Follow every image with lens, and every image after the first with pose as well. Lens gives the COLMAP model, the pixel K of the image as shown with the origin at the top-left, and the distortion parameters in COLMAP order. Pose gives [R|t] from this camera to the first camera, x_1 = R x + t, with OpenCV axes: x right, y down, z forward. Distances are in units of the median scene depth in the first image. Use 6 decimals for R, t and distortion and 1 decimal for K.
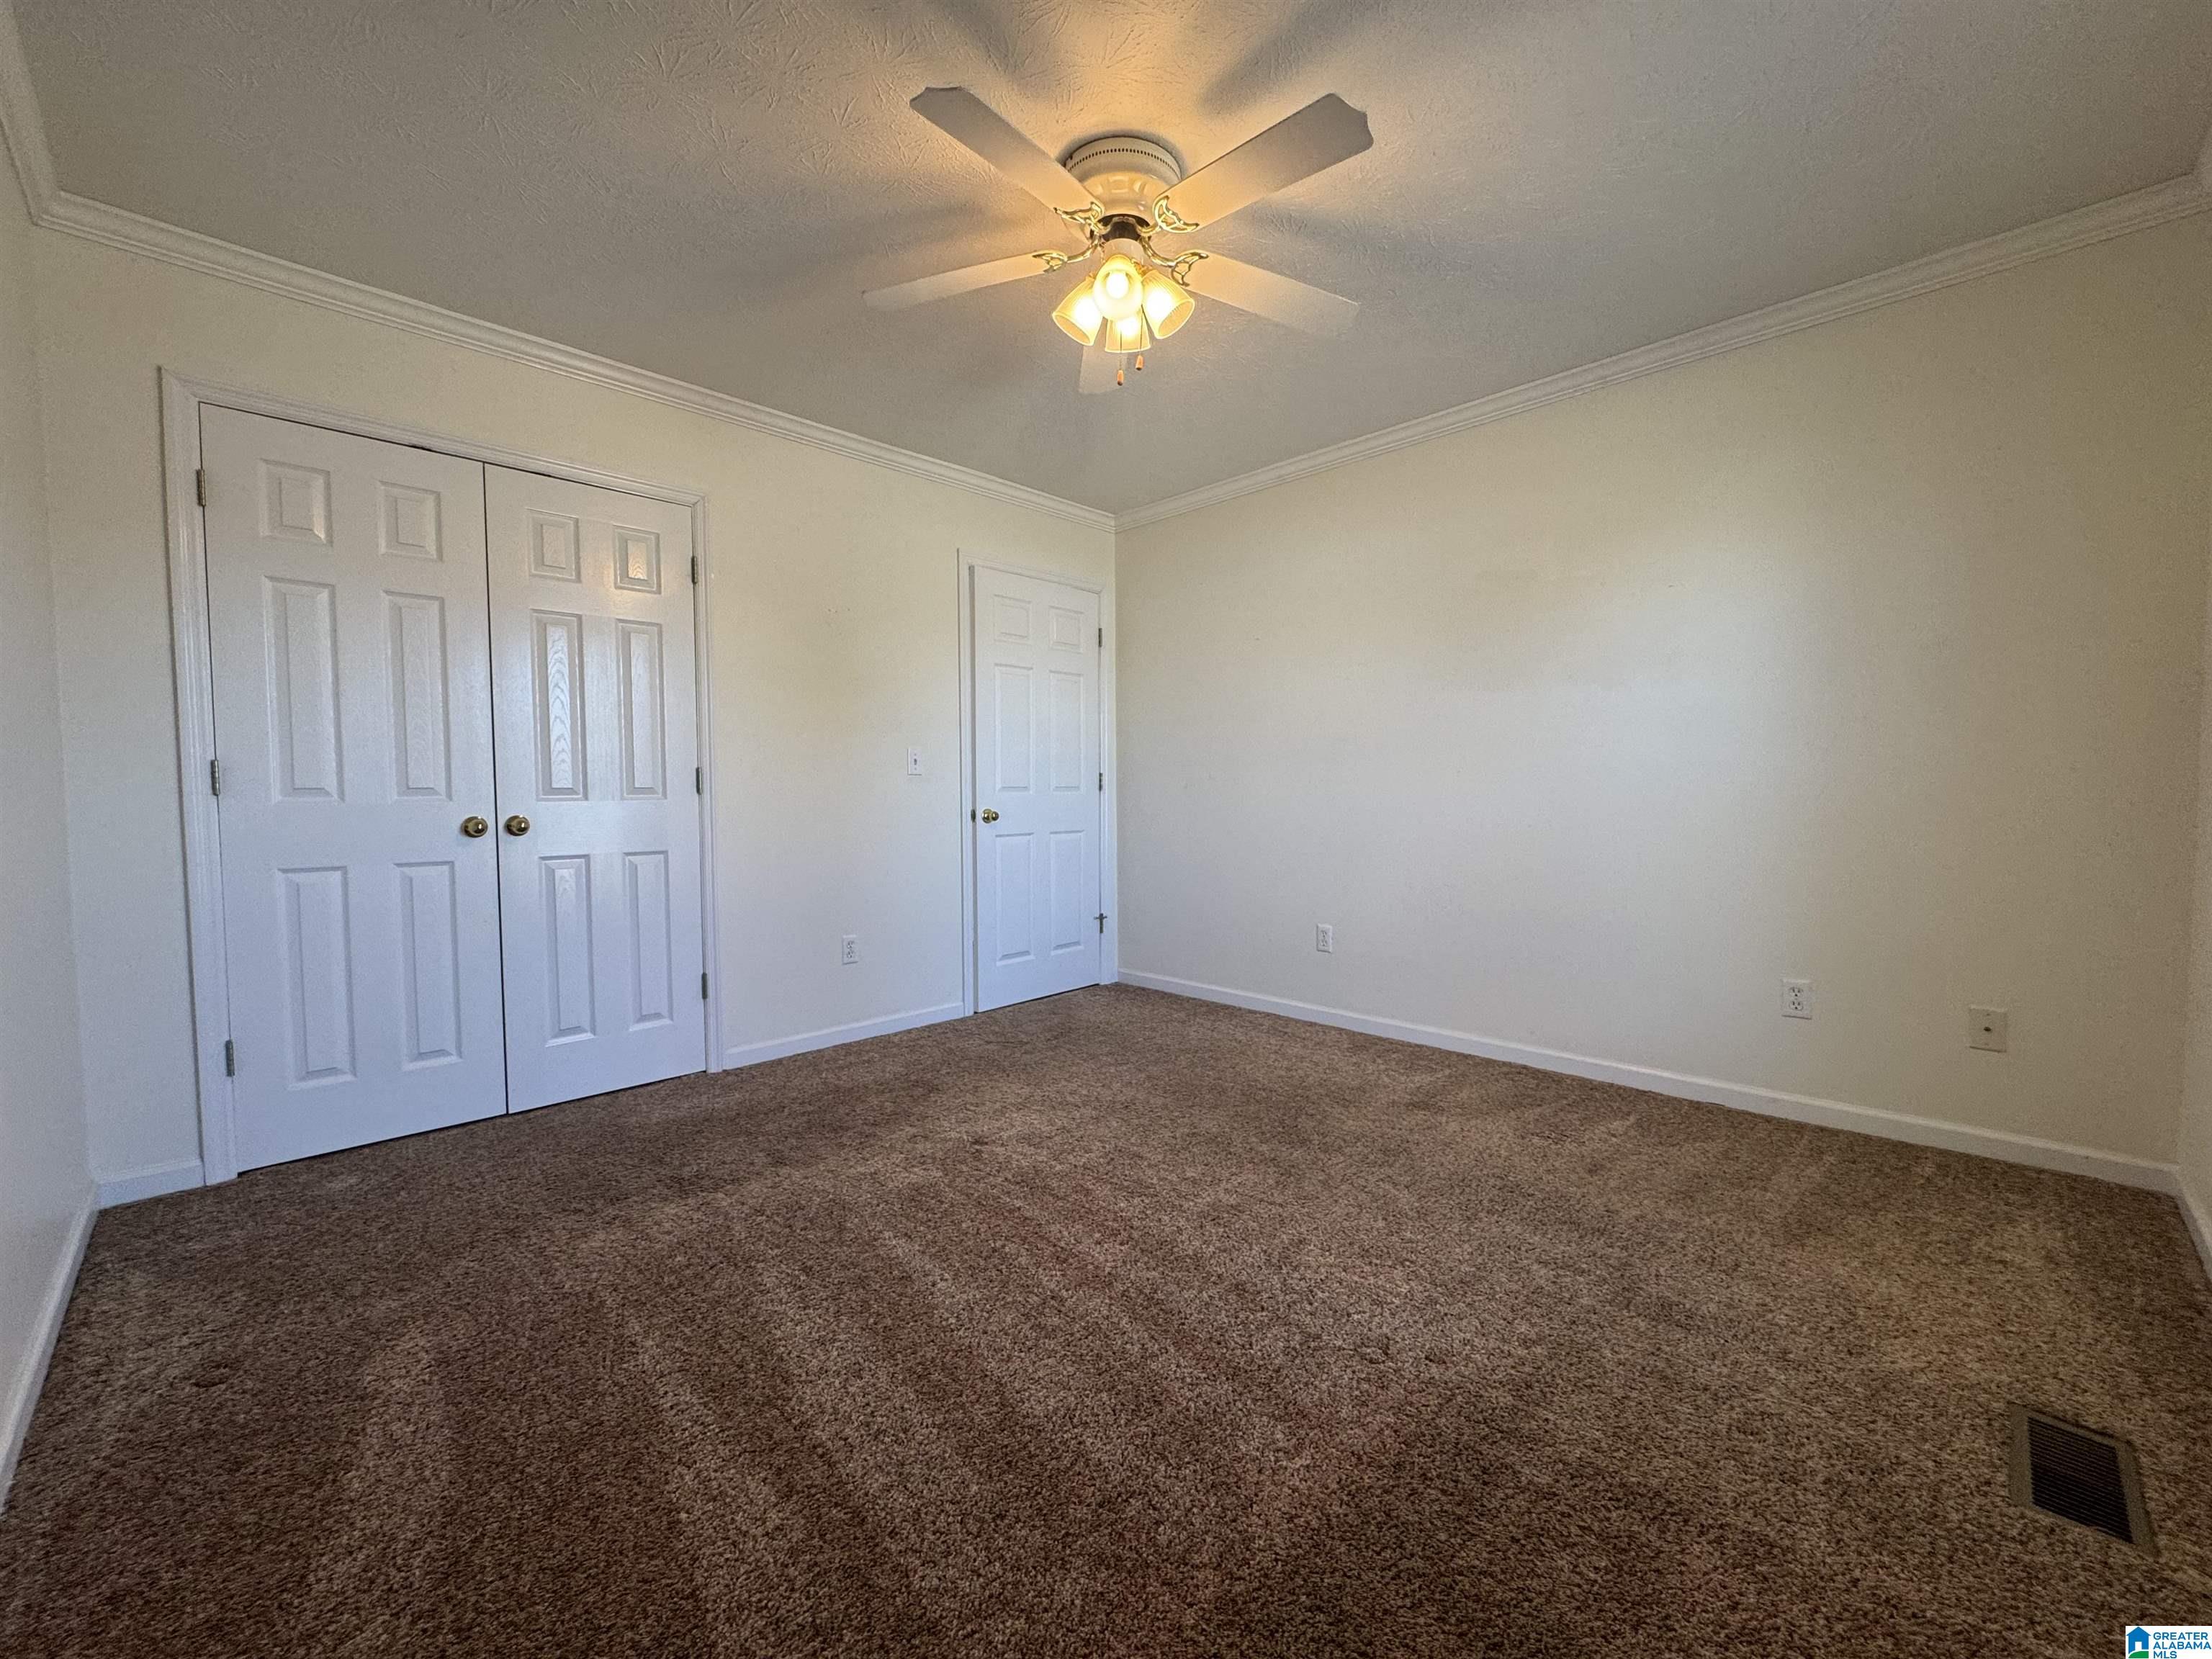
lens RADIAL K [[870.1, 0, 1103.2], [0, 870.1, 834.3], [0, 0, 1]] dist [-0.031410, 0.016219]
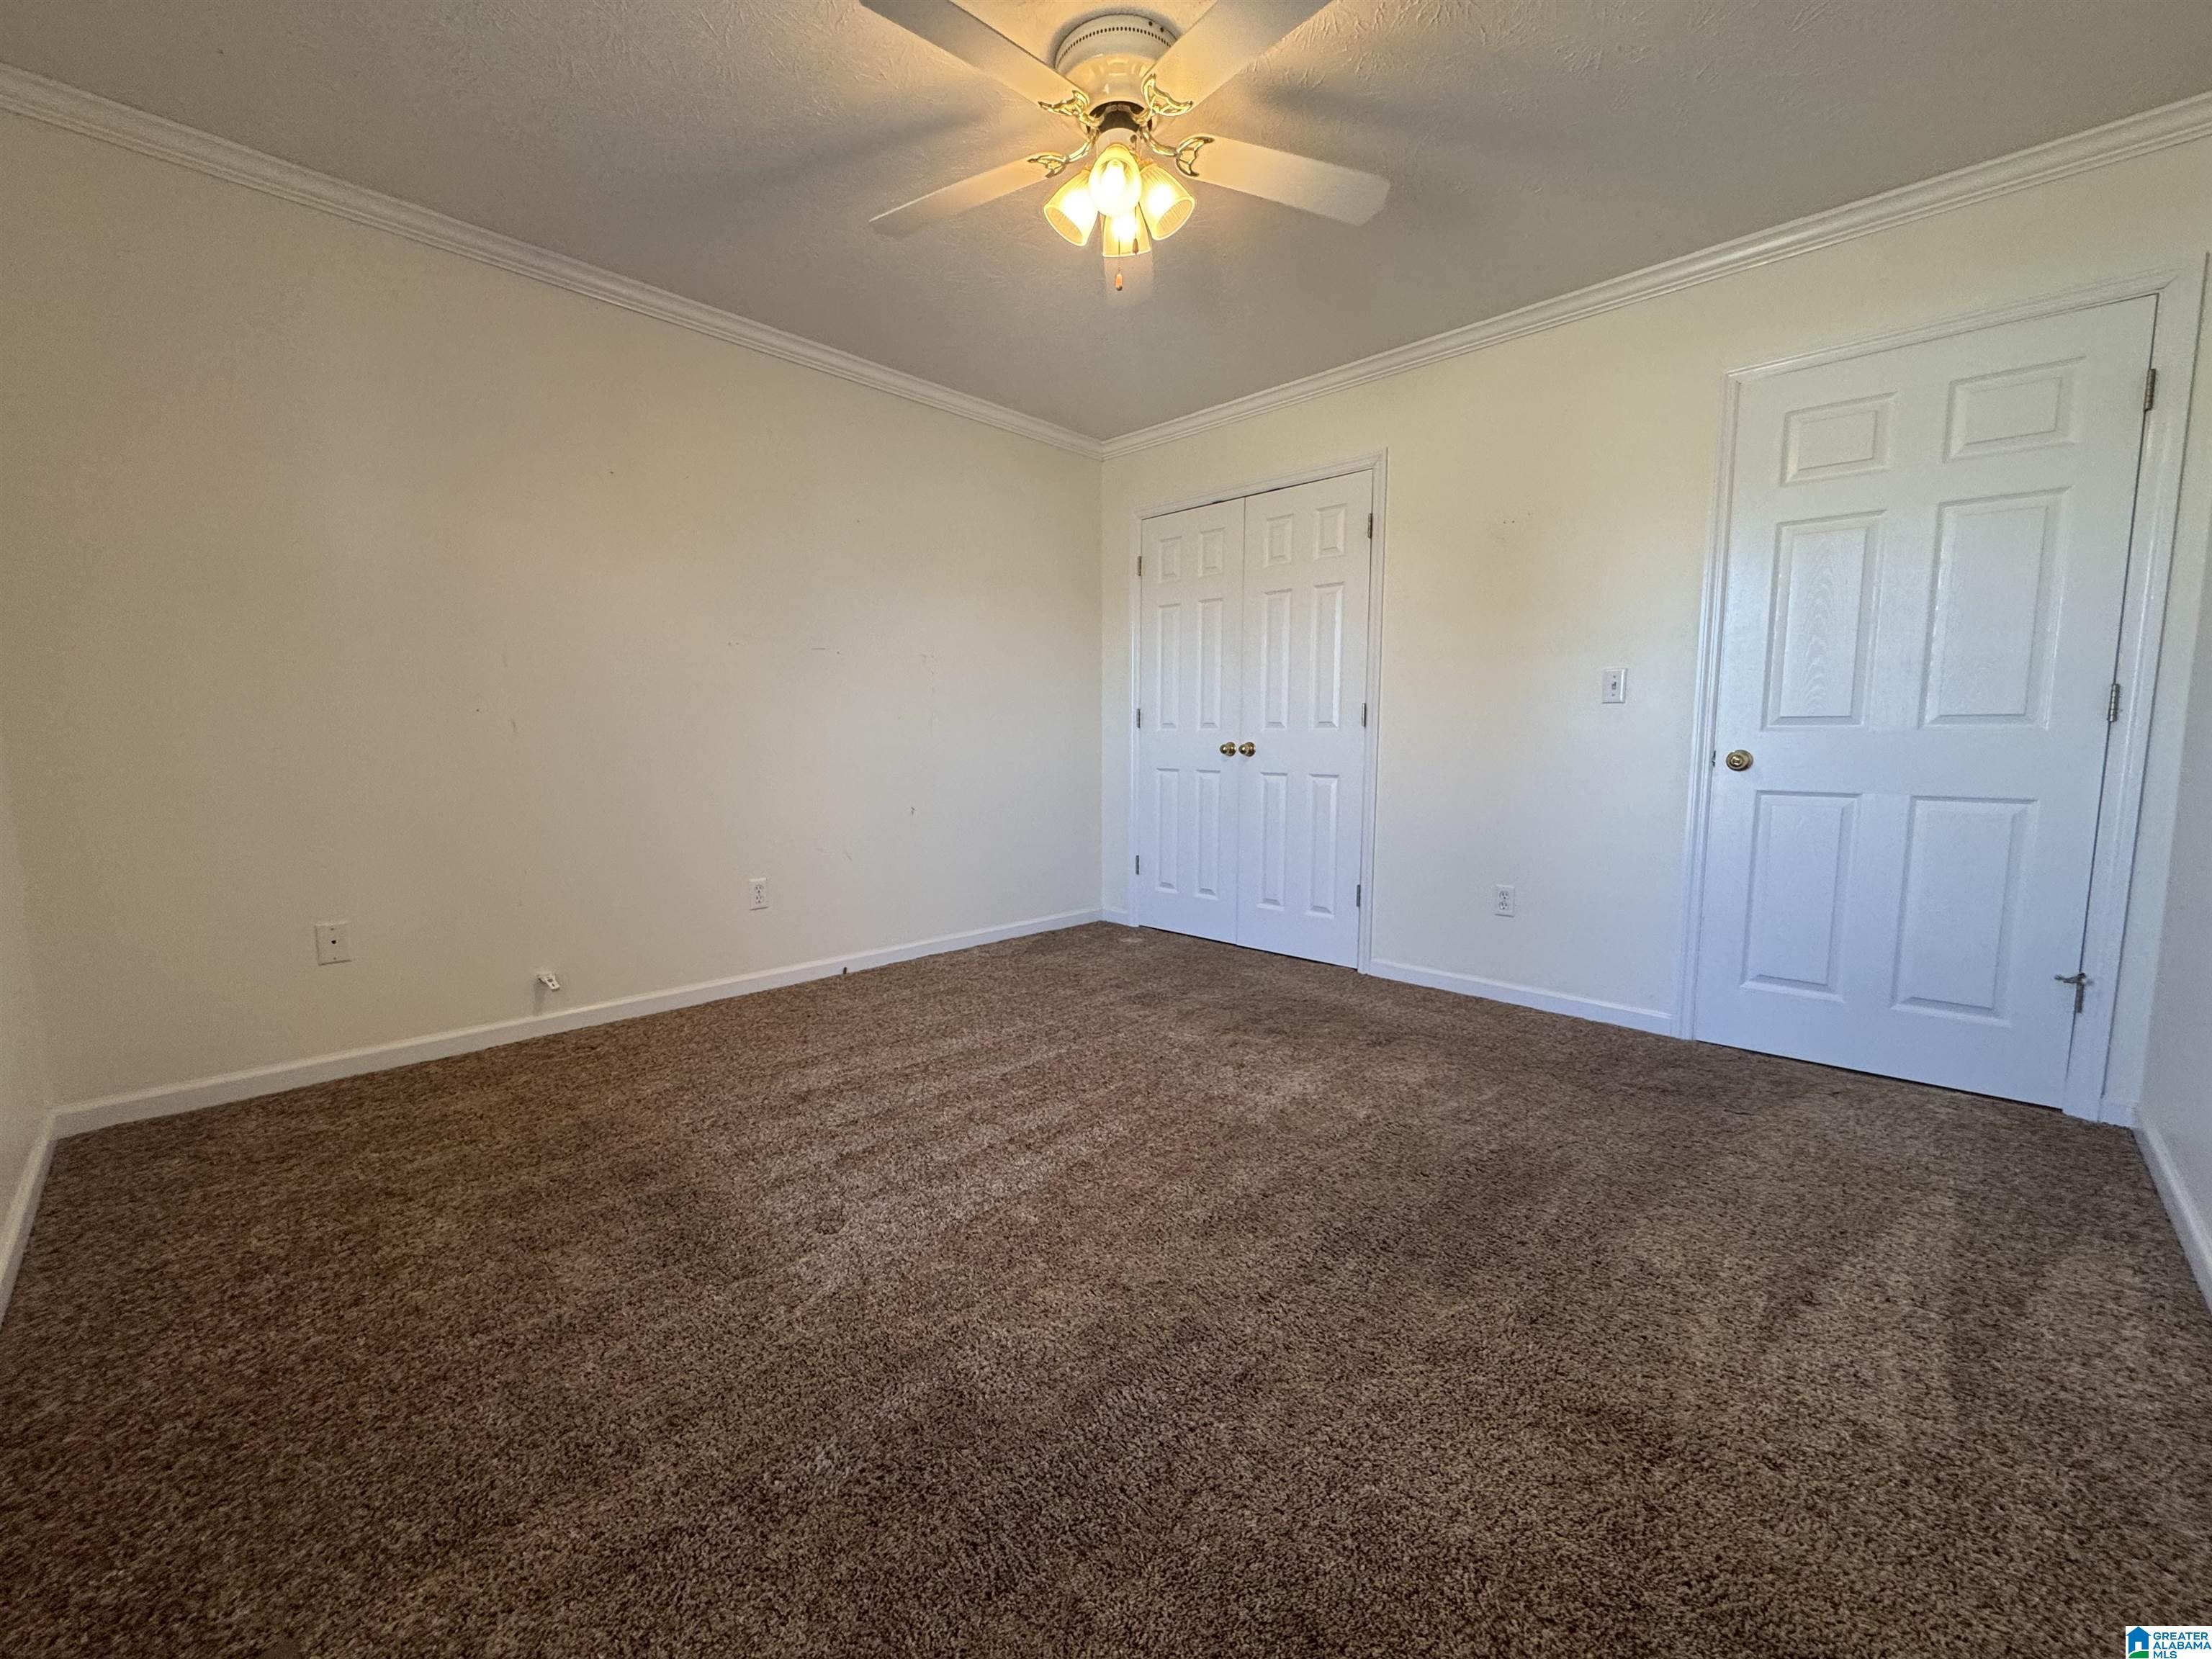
lens RADIAL K [[886.4, 0, 1095.3], [0, 886.4, 847.1], [0, 0, 1]] dist [-0.011947, -0.000169]
pose [[0.008406, 0.134417, -0.990889, 0.670314], [-0.044609, 0.989988, 0.133916, -0.029033], [0.998969, 0.043077, 0.014318, 0.614200]]
